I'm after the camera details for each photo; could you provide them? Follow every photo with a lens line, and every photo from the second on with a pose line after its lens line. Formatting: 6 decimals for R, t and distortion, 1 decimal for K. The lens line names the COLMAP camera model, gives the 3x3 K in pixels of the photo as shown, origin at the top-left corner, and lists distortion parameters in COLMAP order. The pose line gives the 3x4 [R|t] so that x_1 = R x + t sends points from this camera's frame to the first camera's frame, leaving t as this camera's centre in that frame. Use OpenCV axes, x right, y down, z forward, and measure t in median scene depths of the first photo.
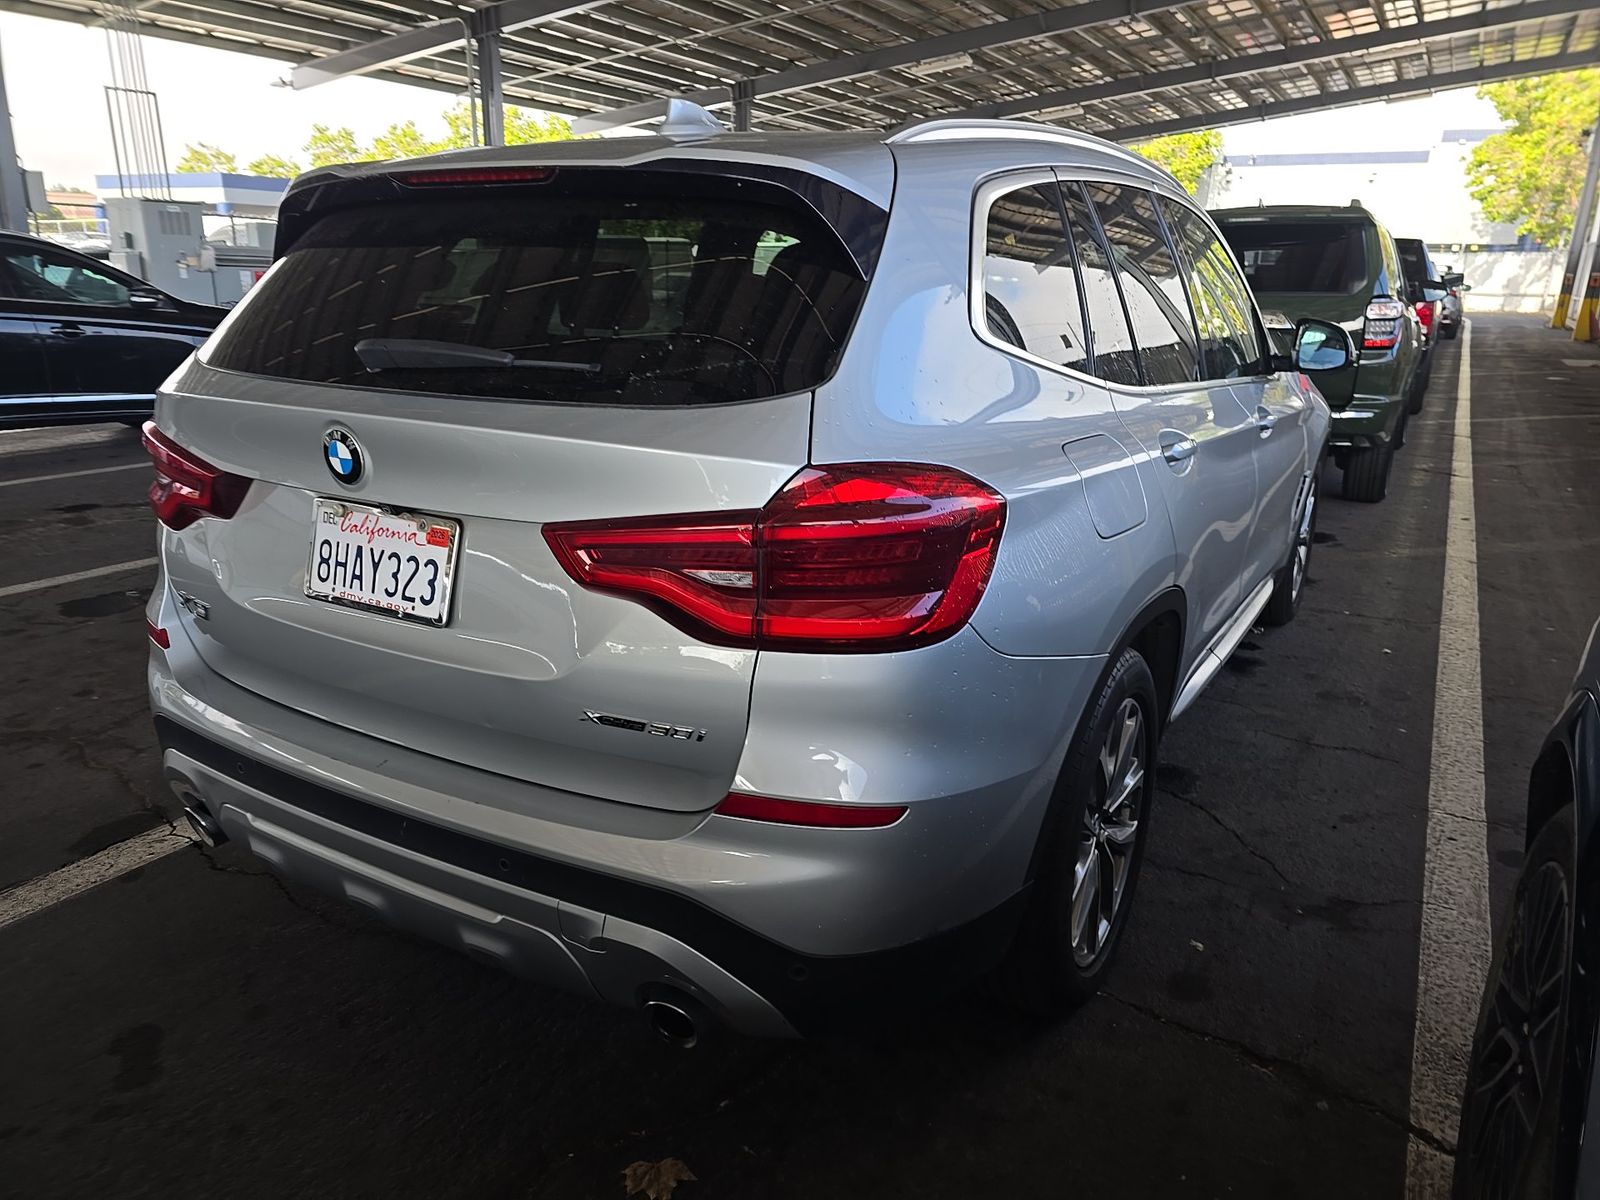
lens RADIAL K [[1083.2, 0, 800.0], [0, 1083.2, 600.0], [0, 0, 1]] dist [0.045399, -0.045638]
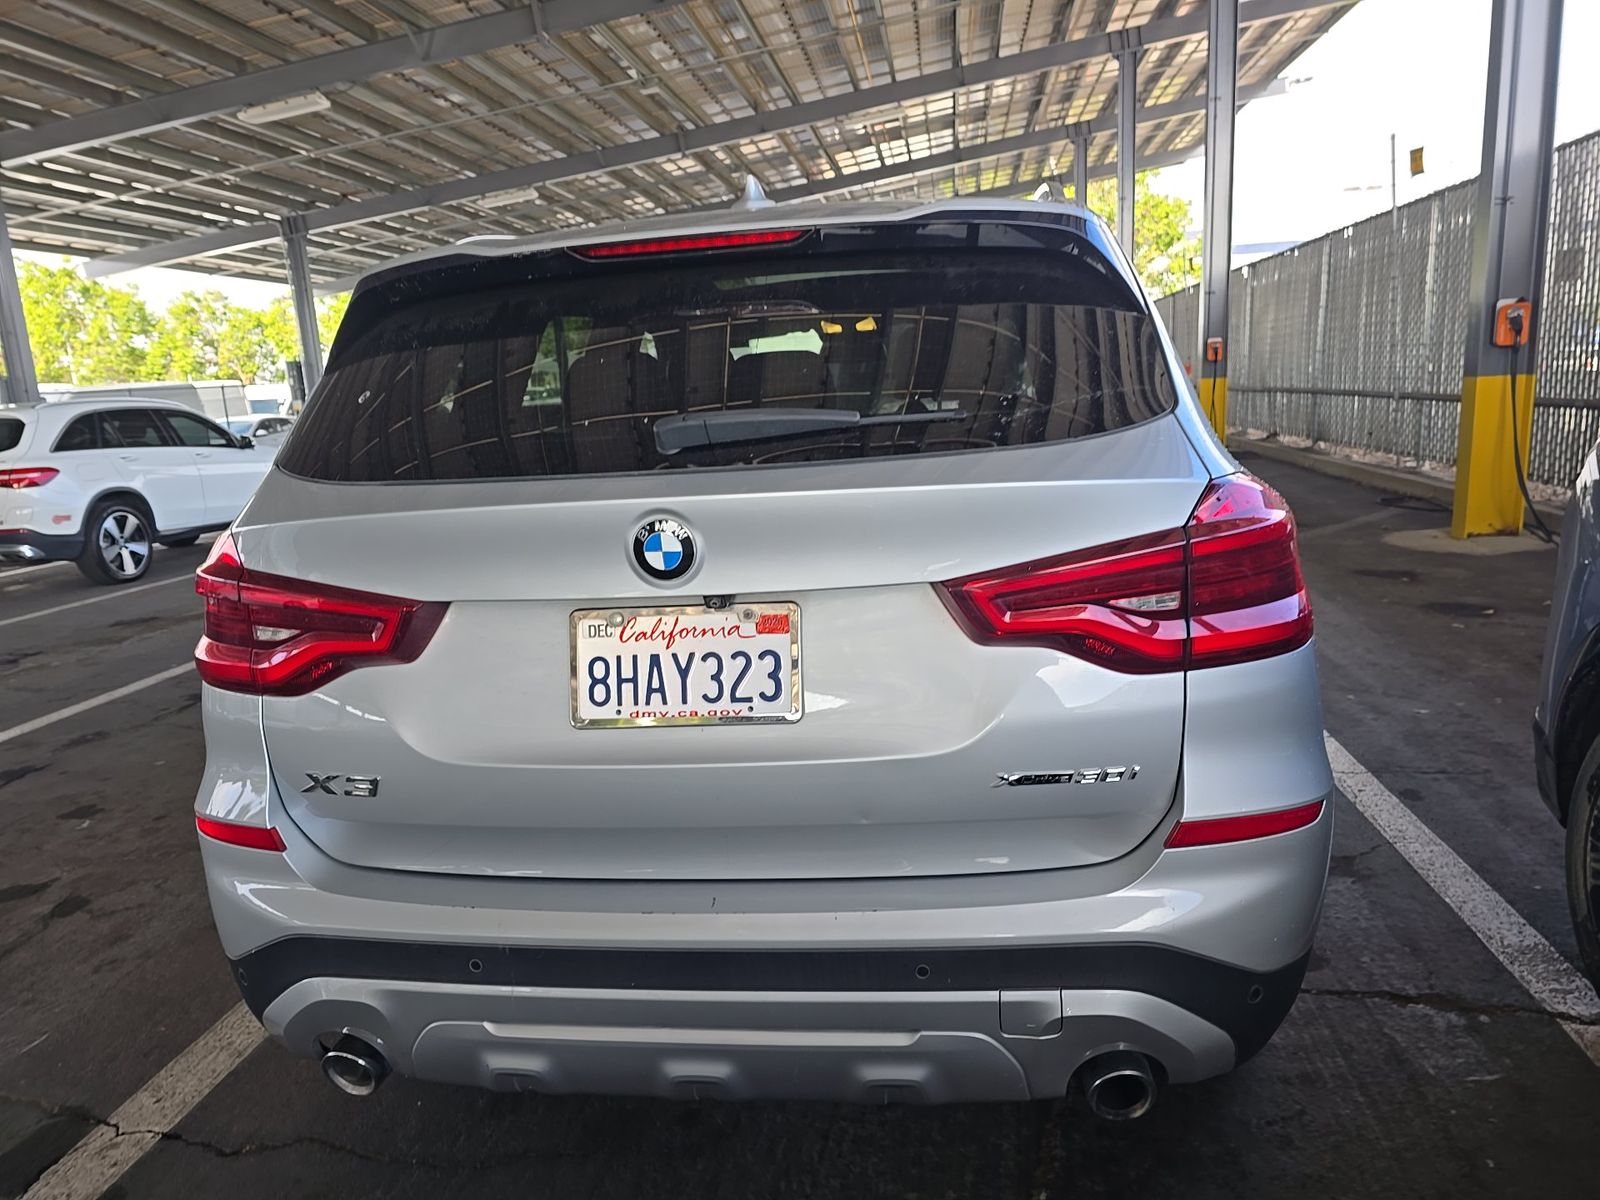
lens RADIAL K [[1085.3, 0, 800.0], [0, 1085.3, 600.0], [0, 0, 1]] dist [0.068590, -0.068628]
pose [[0.922816, -0.146060, 0.356479, -0.037114], [0.183304, 0.980354, -0.072840, -0.000466], [-0.338837, 0.132562, 0.931460, 0.009232]]
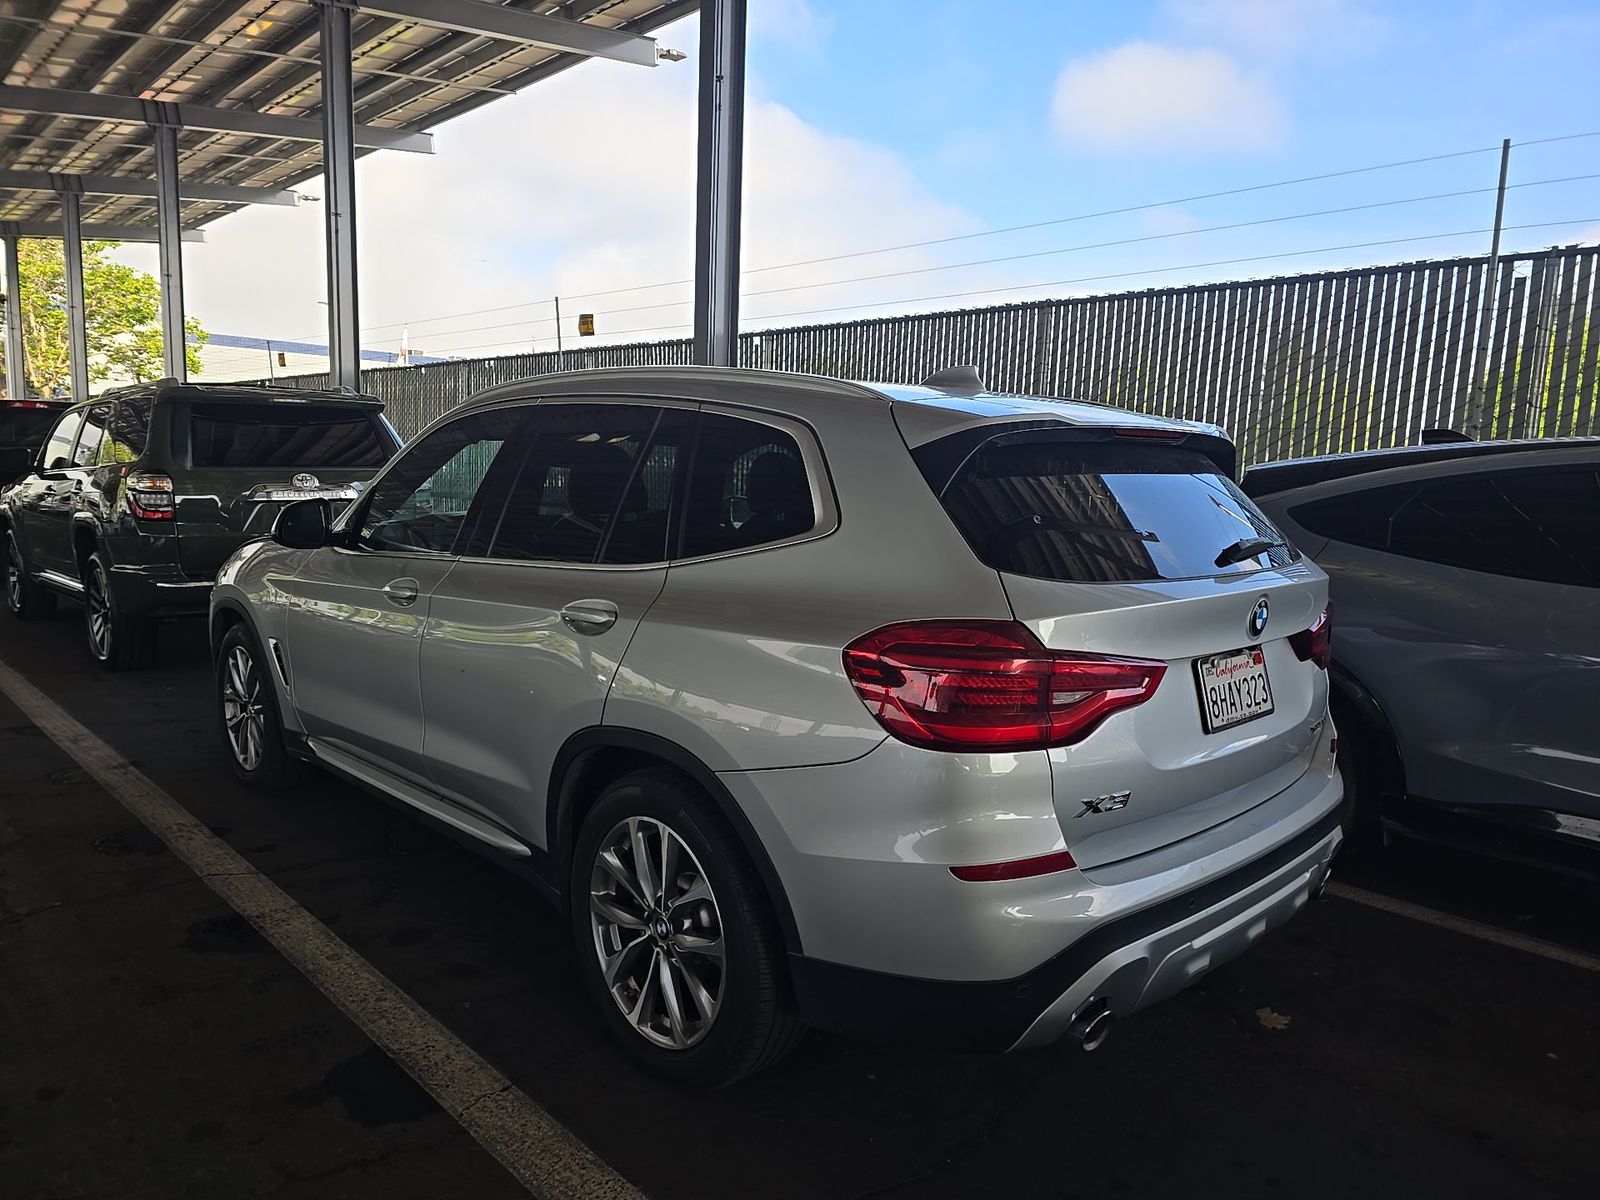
lens RADIAL K [[1083.2, 0, 800.0], [0, 1083.2, 600.0], [0, 0, 1]] dist [0.045399, -0.045638]
pose [[0.275353, -0.131698, 0.952279, -0.118388], [0.256094, 0.964826, 0.059383, -0.023806], [-0.926605, 0.227522, 0.299395, 0.066238]]
